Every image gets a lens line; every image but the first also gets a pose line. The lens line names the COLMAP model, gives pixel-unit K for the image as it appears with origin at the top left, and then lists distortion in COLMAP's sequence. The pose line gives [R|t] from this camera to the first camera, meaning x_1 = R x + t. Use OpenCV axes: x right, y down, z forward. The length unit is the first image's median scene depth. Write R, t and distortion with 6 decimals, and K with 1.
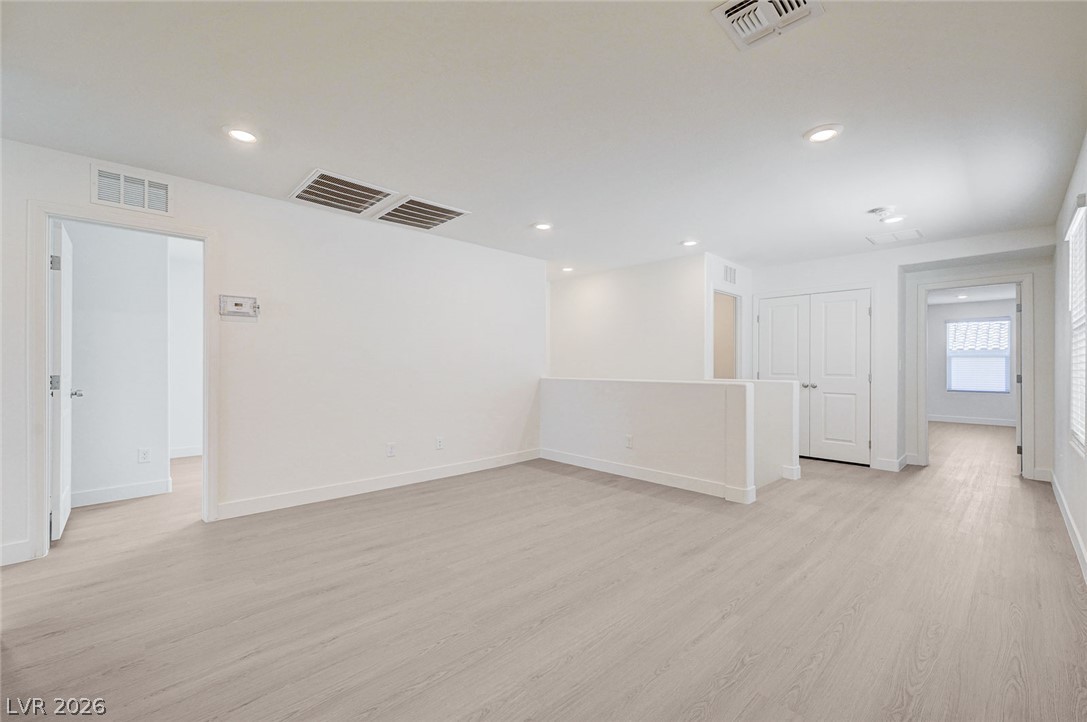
lens RADIAL K [[434.8, 0, 541.4], [0, 434.8, 368.3], [0, 0, 1]] dist [0.000376, 0.000349]
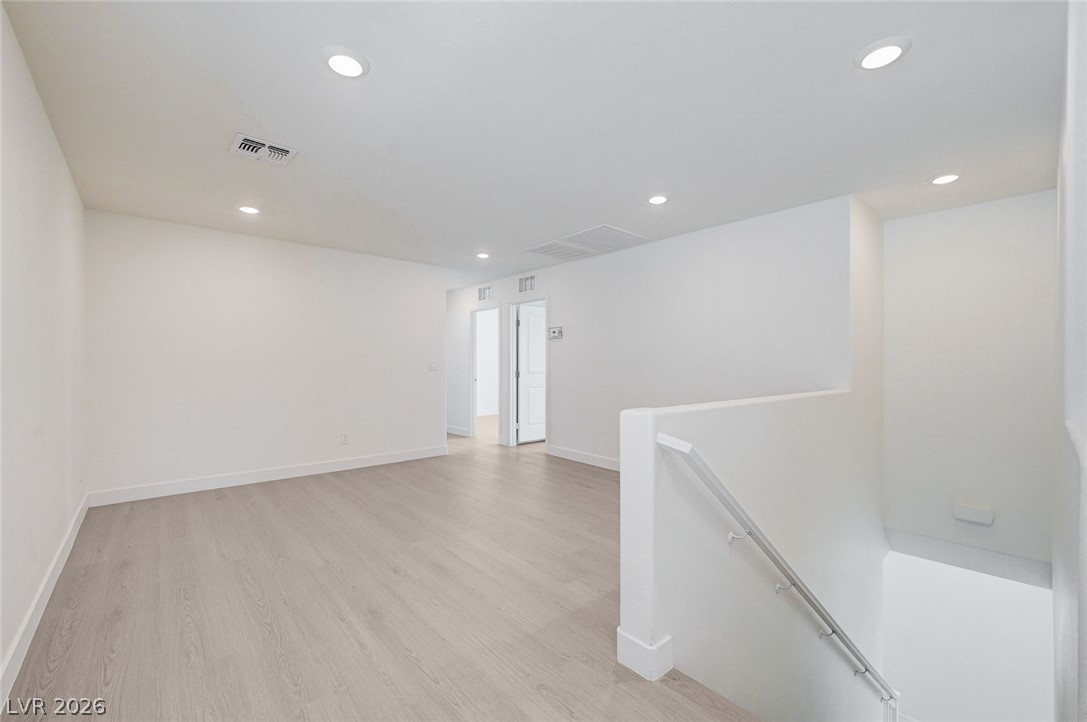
lens RADIAL K [[434.8, 0, 541.4], [0, 434.8, 368.3], [0, 0, 1]] dist [0.000376, 0.000349]
pose [[-0.011211, 0.004023, -0.999929, 1.083541], [-0.012433, 0.999914, 0.004163, -0.013704], [0.999860, 0.012479, -0.011160, 1.042378]]
